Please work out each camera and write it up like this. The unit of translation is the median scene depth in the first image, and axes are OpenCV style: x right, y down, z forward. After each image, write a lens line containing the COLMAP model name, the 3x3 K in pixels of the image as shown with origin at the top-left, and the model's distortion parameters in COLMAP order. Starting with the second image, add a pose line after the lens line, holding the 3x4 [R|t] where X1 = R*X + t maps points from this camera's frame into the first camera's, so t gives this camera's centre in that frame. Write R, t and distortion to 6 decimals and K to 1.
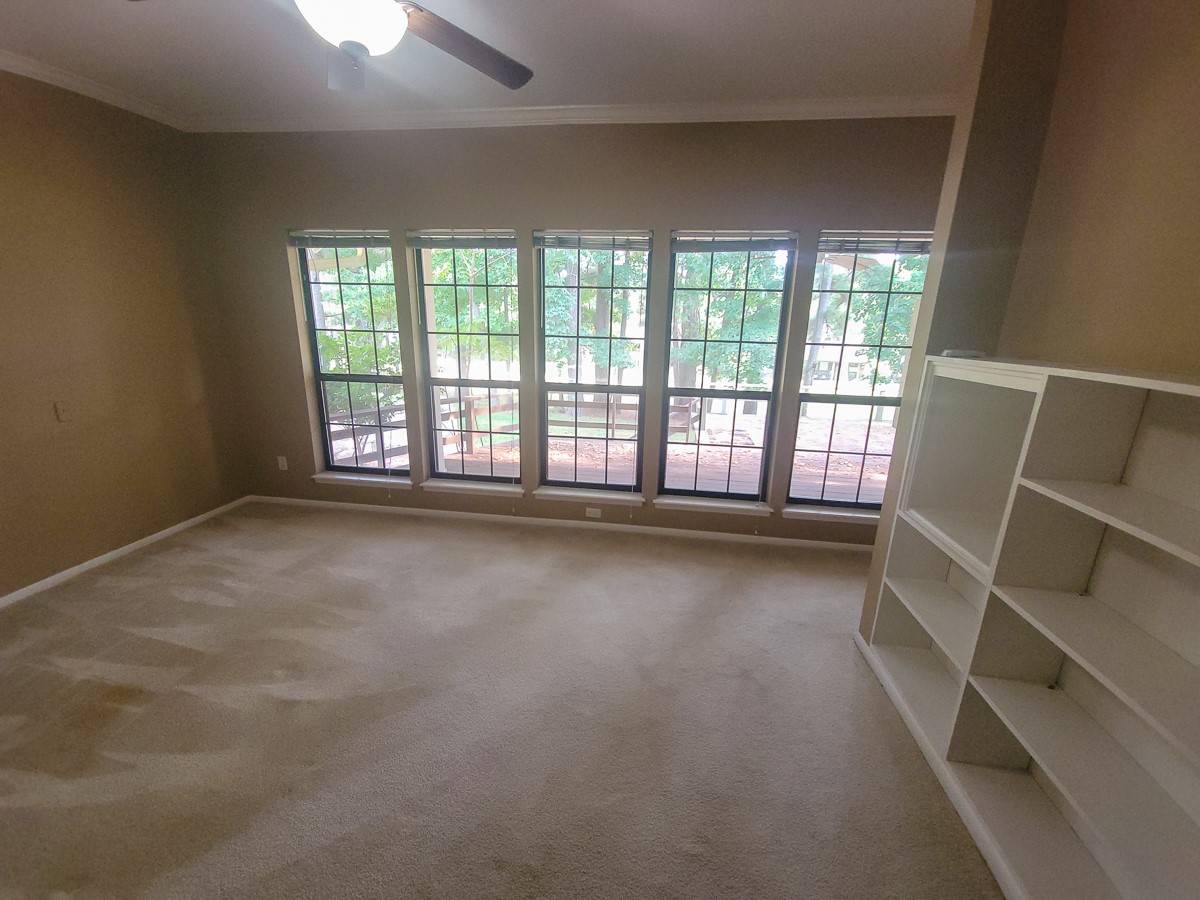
lens RADIAL K [[486.8, 0, 596.9], [0, 486.8, 454.3], [0, 0, 1]] dist [0.002796, -0.003125]
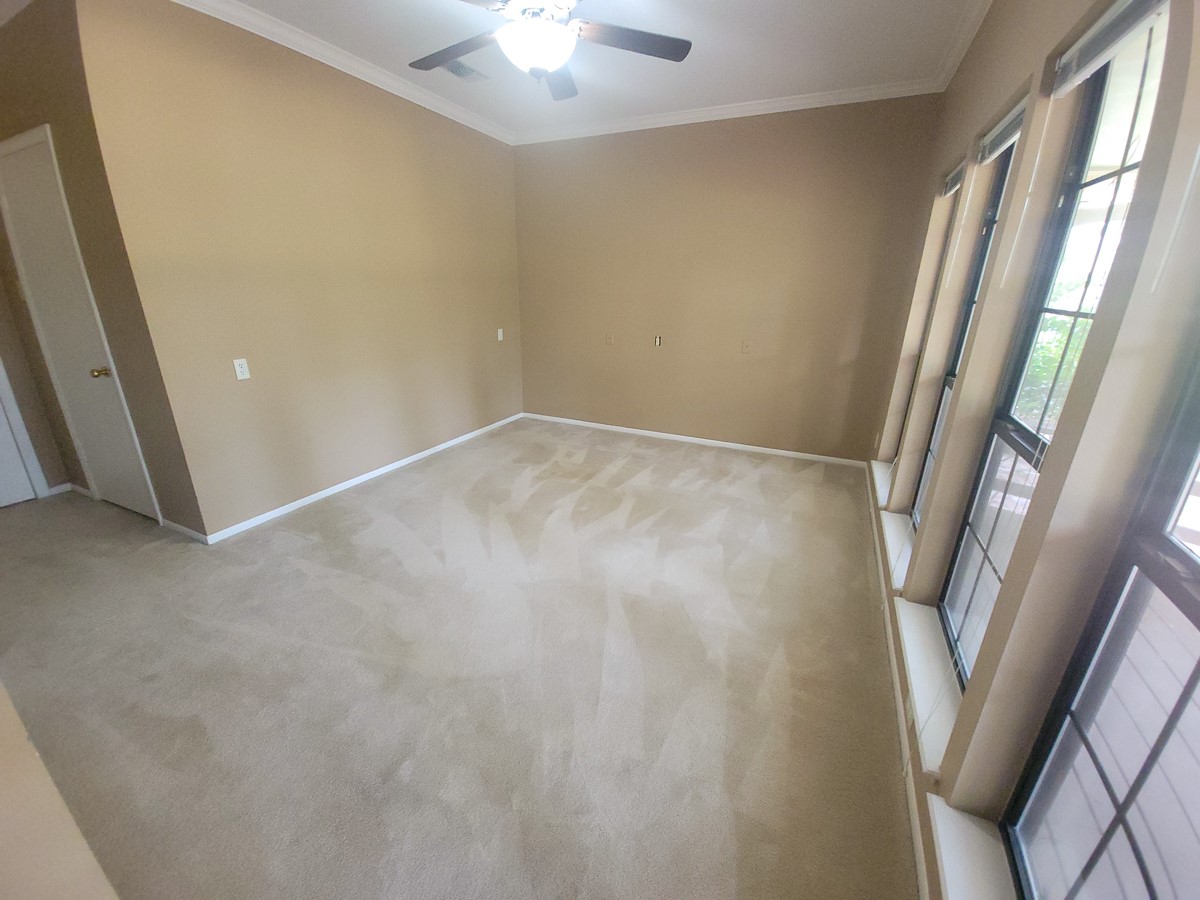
lens RADIAL K [[486.8, 0, 598.9], [0, 486.8, 449.7], [0, 0, 1]] dist [0.002796, -0.003125]
pose [[-0.280719, 0.289080, -0.915221, 0.480248], [-0.274241, 0.889652, 0.365119, -0.204491], [0.919777, 0.353487, -0.170465, 0.842385]]
